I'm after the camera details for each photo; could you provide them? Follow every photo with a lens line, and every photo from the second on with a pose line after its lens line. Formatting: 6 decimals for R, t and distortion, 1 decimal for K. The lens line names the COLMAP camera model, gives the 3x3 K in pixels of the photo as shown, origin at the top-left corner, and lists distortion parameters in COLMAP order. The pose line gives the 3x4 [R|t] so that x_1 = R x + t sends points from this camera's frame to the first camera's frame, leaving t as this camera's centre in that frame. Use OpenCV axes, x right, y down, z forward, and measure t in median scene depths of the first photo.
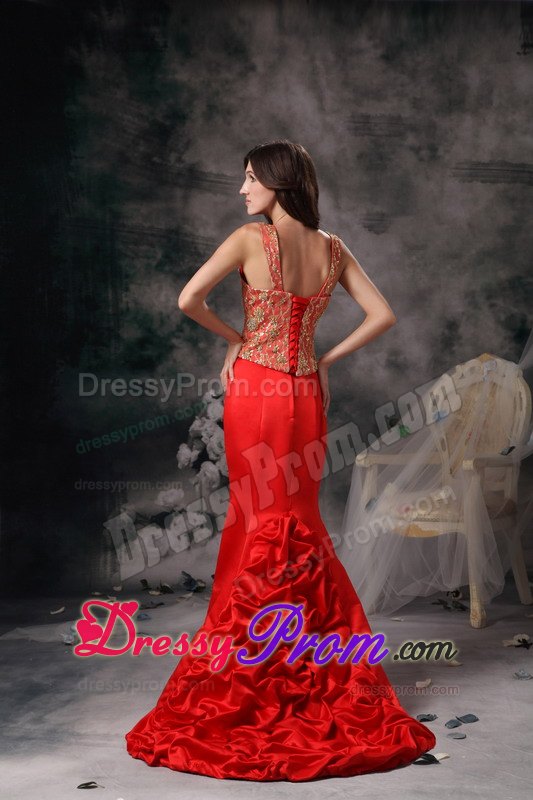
lens RADIAL K [[1576.2, 0, 287.2], [0, 1576.2, 400.7], [0, 0, 1]] dist [0.495535, 0.000000]
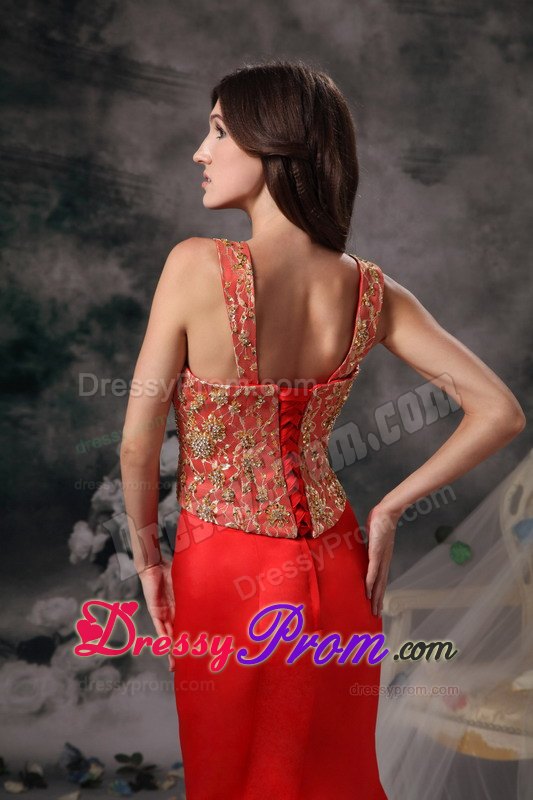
lens RADIAL K [[2010.2, 0, 279.4], [0, 2010.2, 401.2], [0, 0, 1]] dist [0.599760, 0.000000]
pose [[0.998632, 0.051134, 0.010919, -0.001941], [-0.051661, 0.997143, 0.055114, -0.063659], [-0.008070, -0.055603, 0.998420, 0.243419]]
